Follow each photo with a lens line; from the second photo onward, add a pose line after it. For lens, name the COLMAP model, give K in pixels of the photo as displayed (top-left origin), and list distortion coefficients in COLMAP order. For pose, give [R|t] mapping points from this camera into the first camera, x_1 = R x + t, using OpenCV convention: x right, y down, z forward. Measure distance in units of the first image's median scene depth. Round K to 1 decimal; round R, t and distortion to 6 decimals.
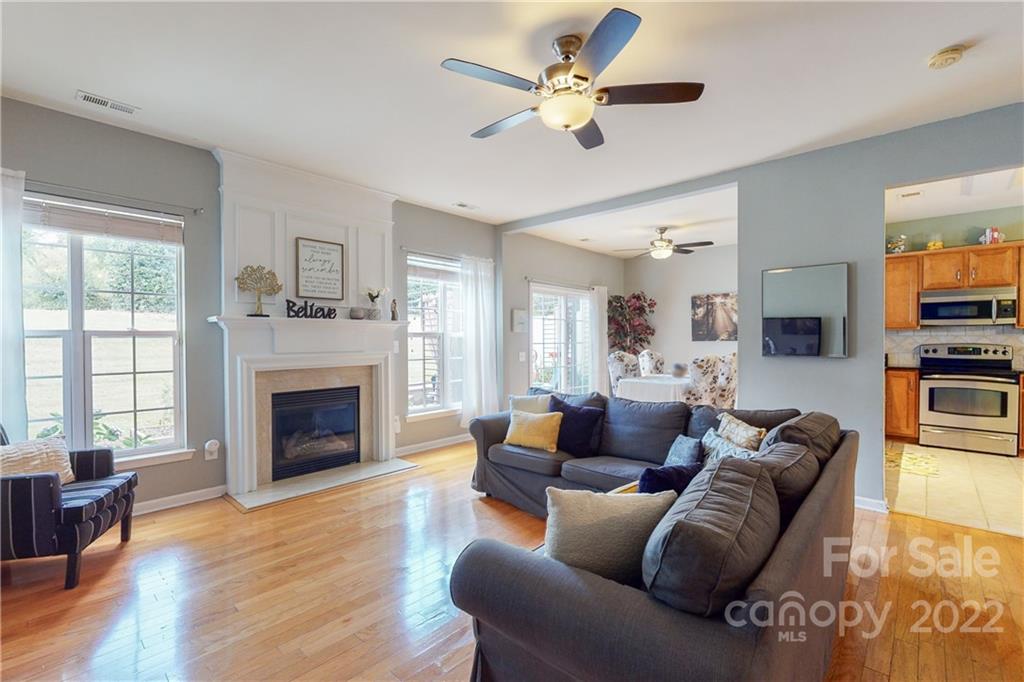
lens RADIAL K [[442.1, 0, 510.9], [0, 442.1, 344.0], [0, 0, 1]] dist [-0.000719, -0.000212]
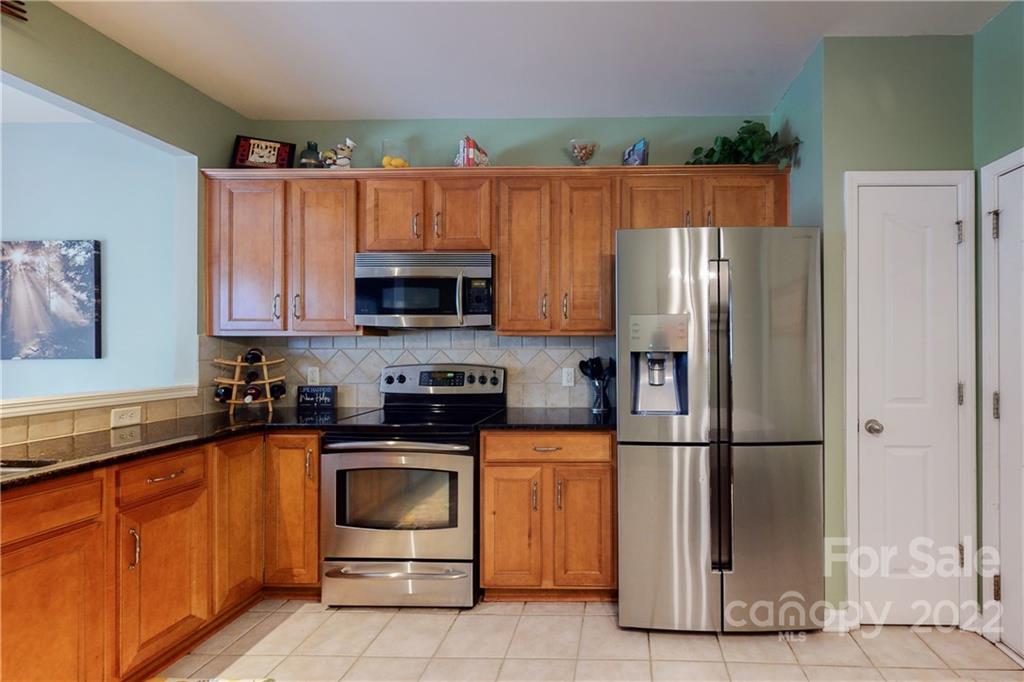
lens RADIAL K [[450.0, 0, 614.2], [0, 450.0, 342.4], [0, 0, 1]] dist [-0.000105, 0.000250]
pose [[0.755128, 0.006428, 0.655546, 0.858924], [0.006707, 0.999824, -0.017530, -0.016066], [-0.655543, 0.017634, 0.754952, 0.486546]]
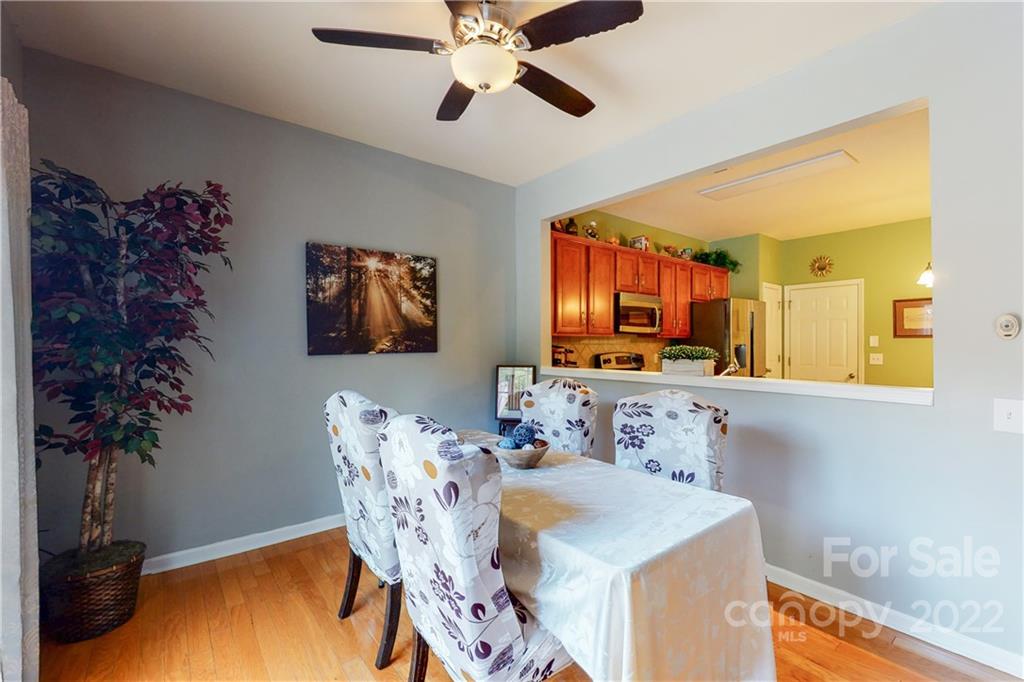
lens RADIAL K [[443.3, 0, 537.7], [0, 443.3, 342.2], [0, 0, 1]] dist [0.001203, 0.000612]
pose [[0.135712, 0.008226, 0.990714, 0.059245], [0.013106, 0.999863, -0.010097, -0.016622], [-0.990662, 0.014355, 0.135586, 1.087273]]
